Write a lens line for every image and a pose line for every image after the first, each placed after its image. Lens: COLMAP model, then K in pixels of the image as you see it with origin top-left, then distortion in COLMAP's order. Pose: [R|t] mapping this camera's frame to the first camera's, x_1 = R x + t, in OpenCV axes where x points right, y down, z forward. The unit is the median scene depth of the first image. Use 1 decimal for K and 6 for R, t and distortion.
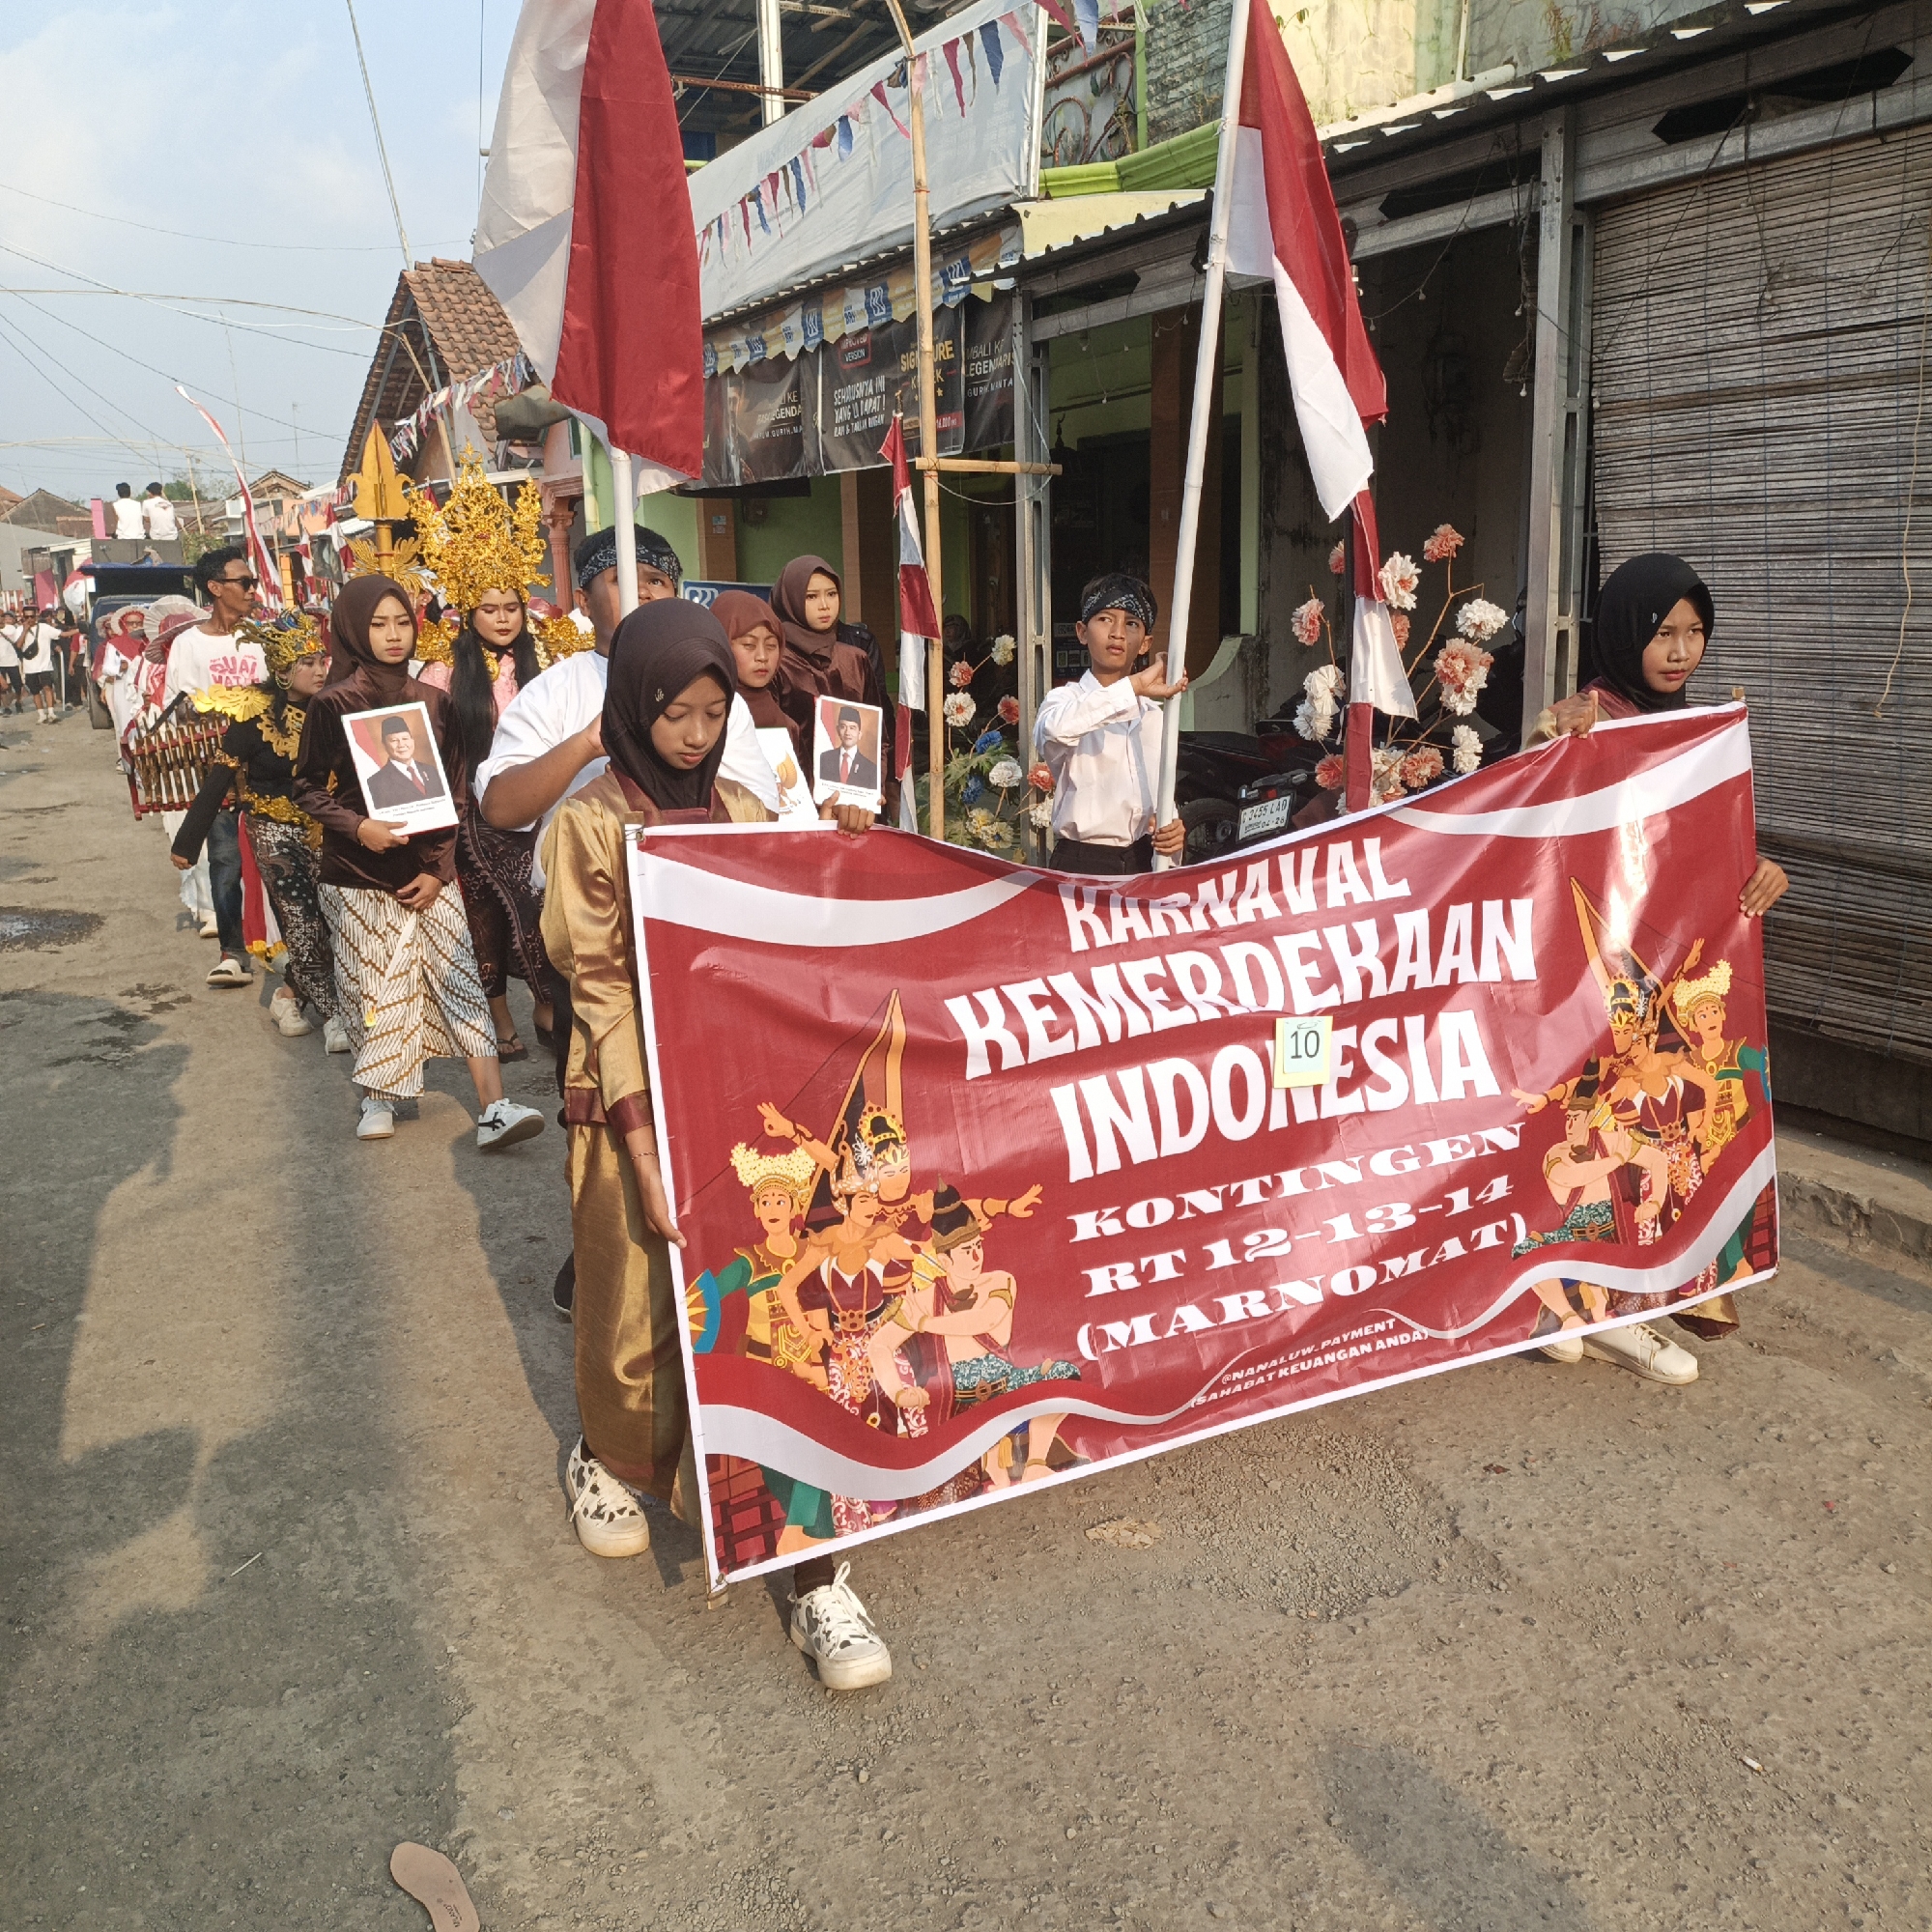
lens RADIAL K [[1773.5, 0, 943.8], [0, 1773.5, 964.2], [0, 0, 1]] dist [0.116009, -0.184602]
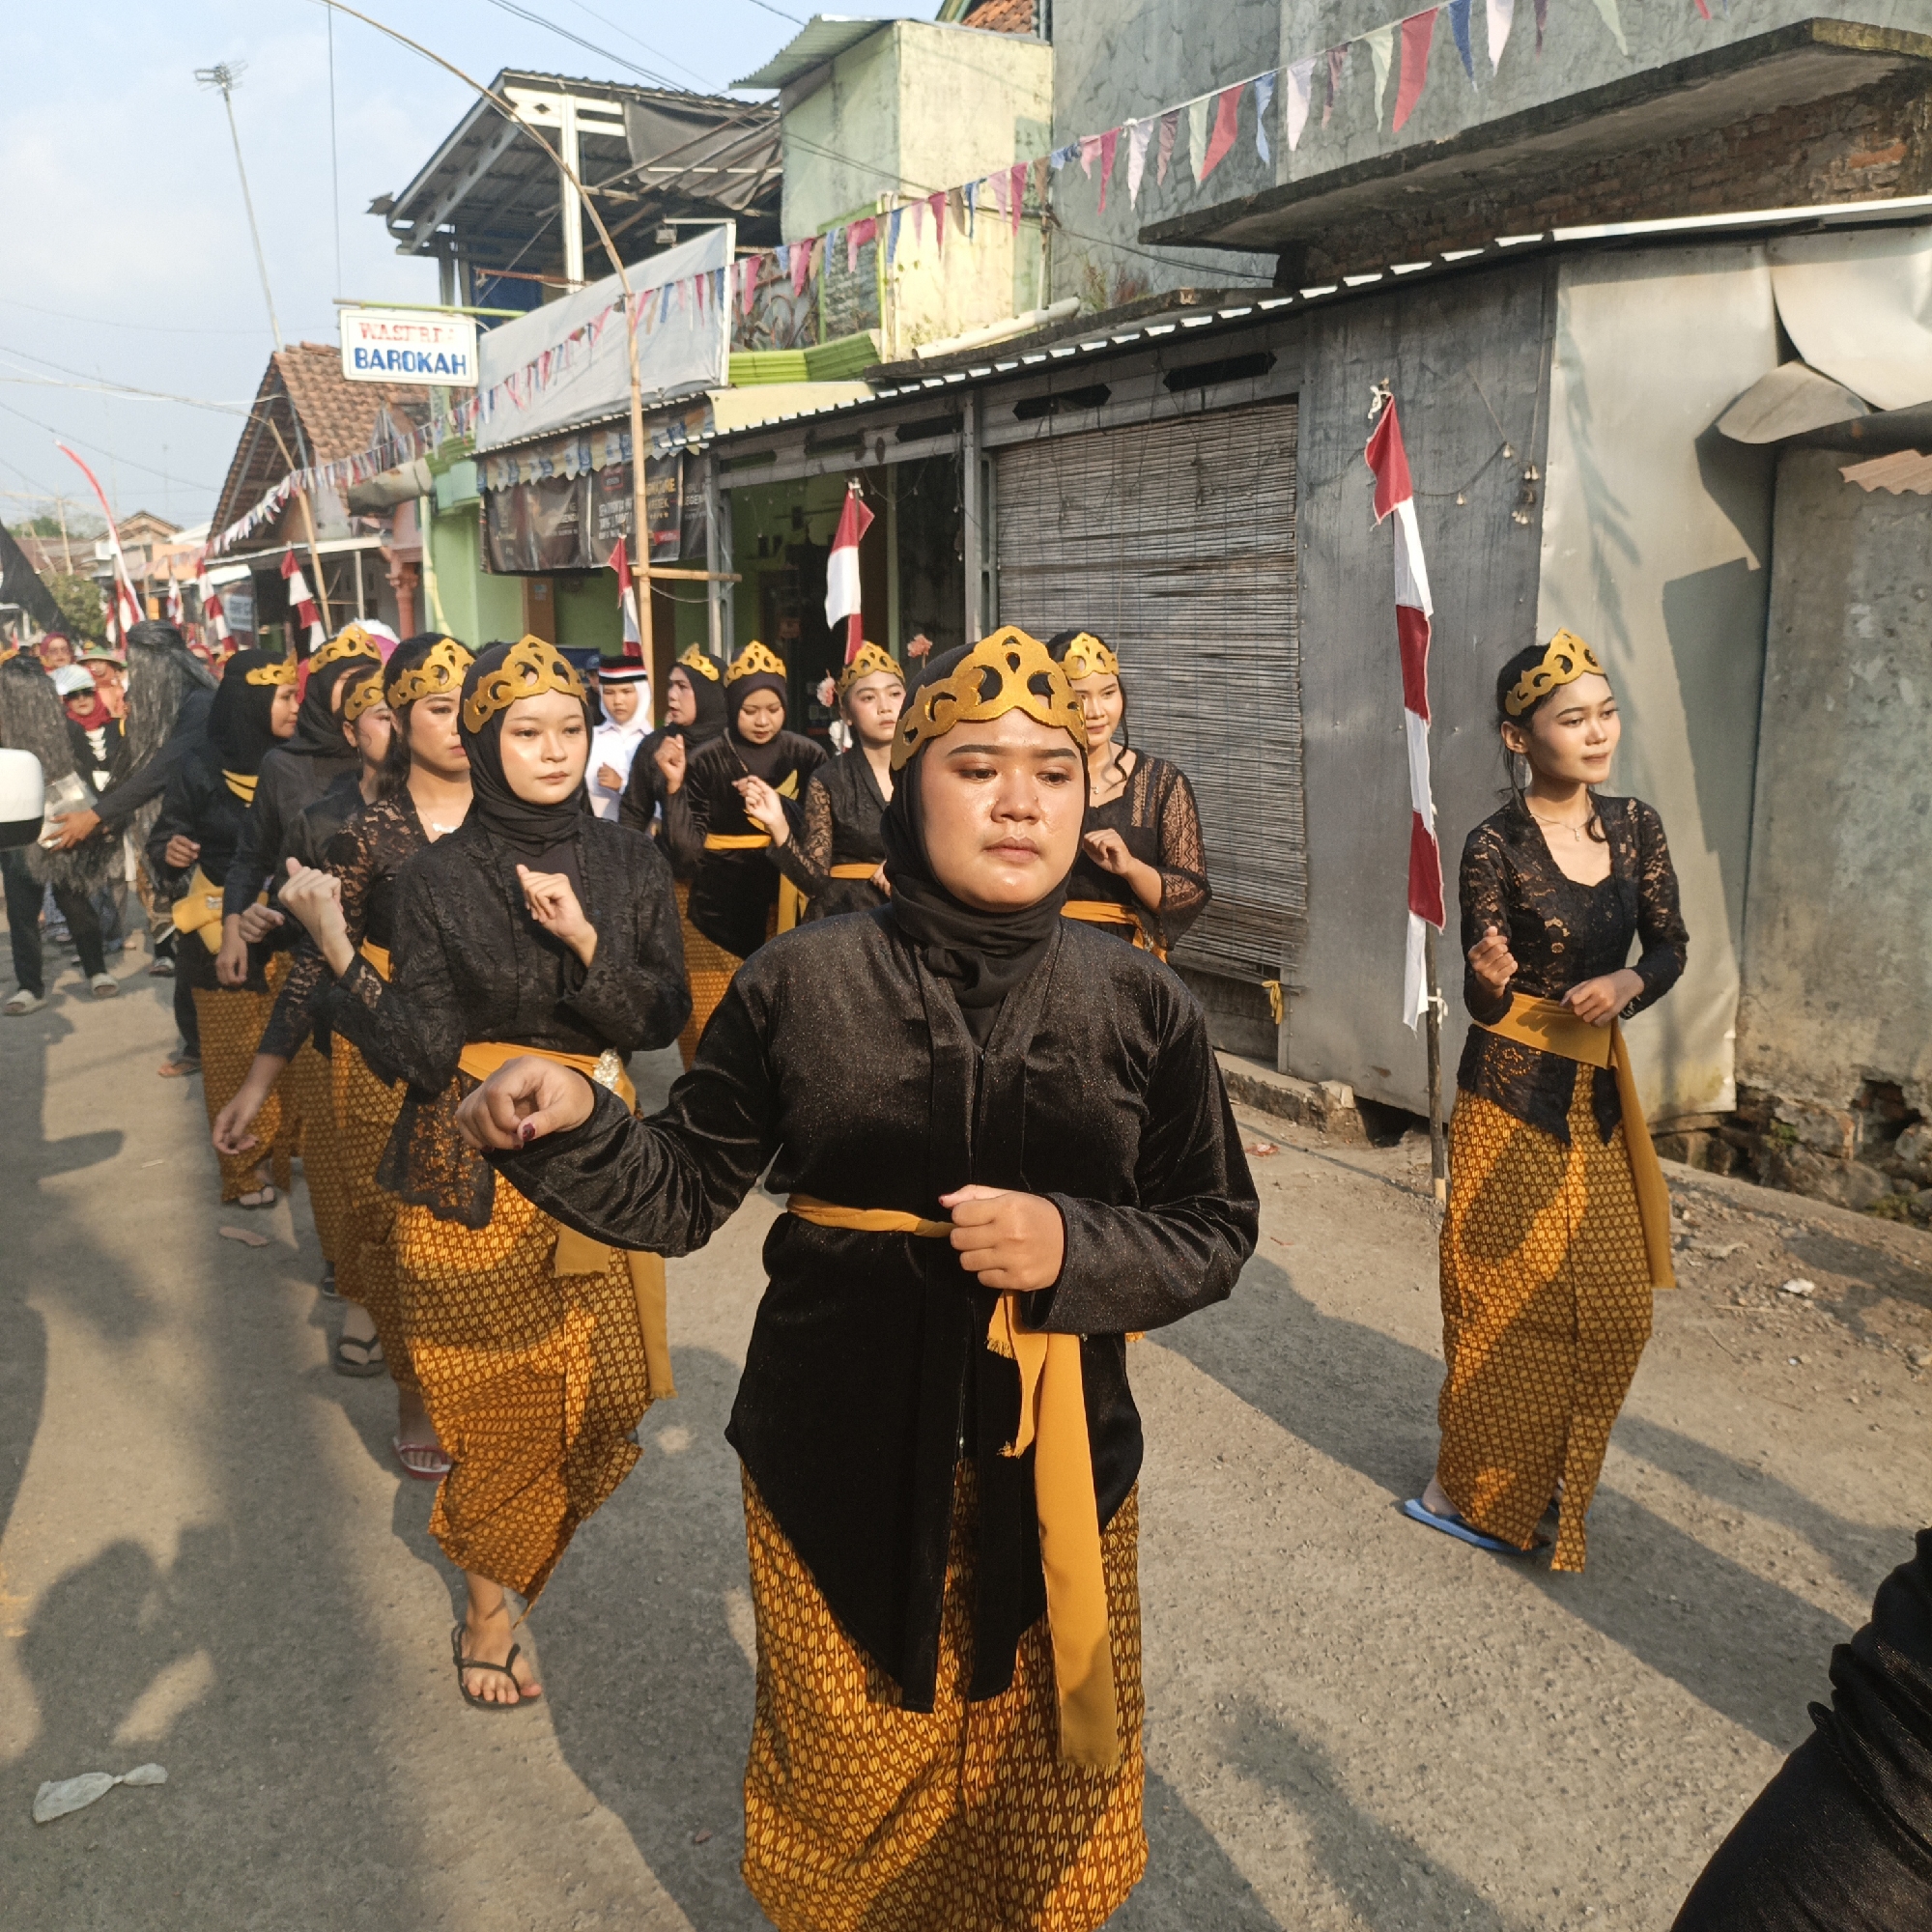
lens RADIAL K [[1936.8, 0, 966.0], [0, 1936.8, 966.0], [0, 0, 1]] dist [0.117861, -0.191086]
pose [[0.998677, 0.013348, 0.049650, 0.161446], [-0.011387, 0.999152, -0.039568, 0.080663], [-0.050136, 0.038950, 0.997983, -0.493172]]
